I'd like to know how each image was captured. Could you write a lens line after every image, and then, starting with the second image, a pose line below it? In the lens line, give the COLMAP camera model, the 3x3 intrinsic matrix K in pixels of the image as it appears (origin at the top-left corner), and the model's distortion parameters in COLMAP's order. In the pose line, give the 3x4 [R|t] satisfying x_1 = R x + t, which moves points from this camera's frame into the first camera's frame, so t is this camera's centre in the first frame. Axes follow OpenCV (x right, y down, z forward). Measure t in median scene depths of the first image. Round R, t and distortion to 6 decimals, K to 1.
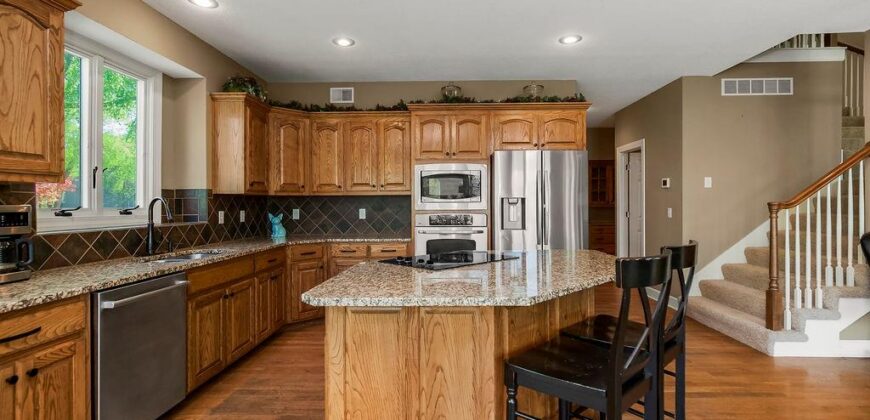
lens RADIAL K [[401.9, 0, 442.2], [0, 401.9, 205.9], [0, 0, 1]] dist [-0.008288, 0.001086]
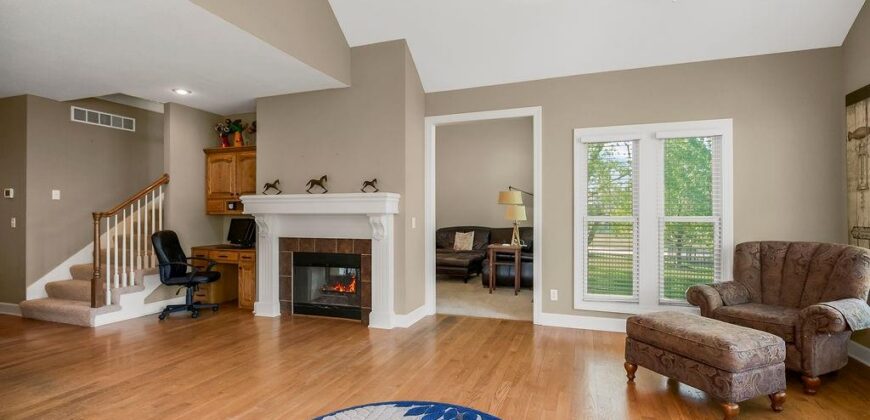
lens RADIAL K [[401.9, 0, 447.0], [0, 401.9, 207.6], [0, 0, 1]] dist [-0.008288, 0.001086]
pose [[0.300418, 0.016024, 0.953673, -0.084676], [0.005491, 0.999813, -0.018529, 0.004922], [-0.953792, 0.010803, 0.300274, -0.439680]]
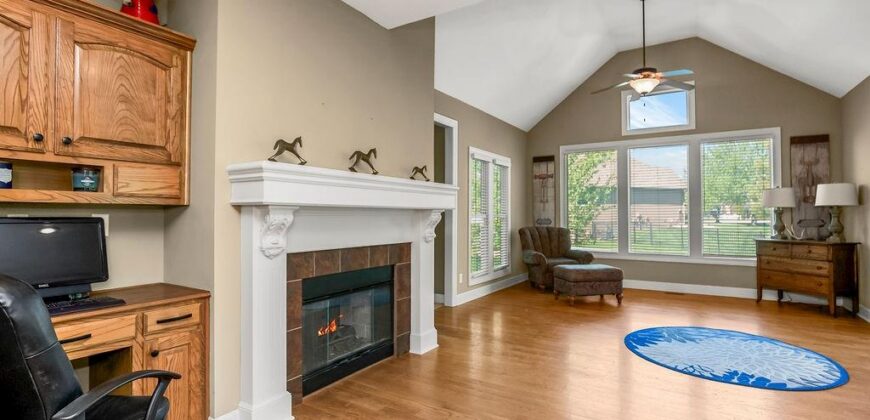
lens RADIAL K [[401.9, 0, 442.6], [0, 401.9, 213.2], [0, 0, 1]] dist [-0.008288, 0.001086]
pose [[-0.860401, 0.005886, 0.509583, 0.421372], [0.004538, 0.999982, -0.003889, 0.012230], [-0.509597, -0.001033, -0.860412, 0.807129]]
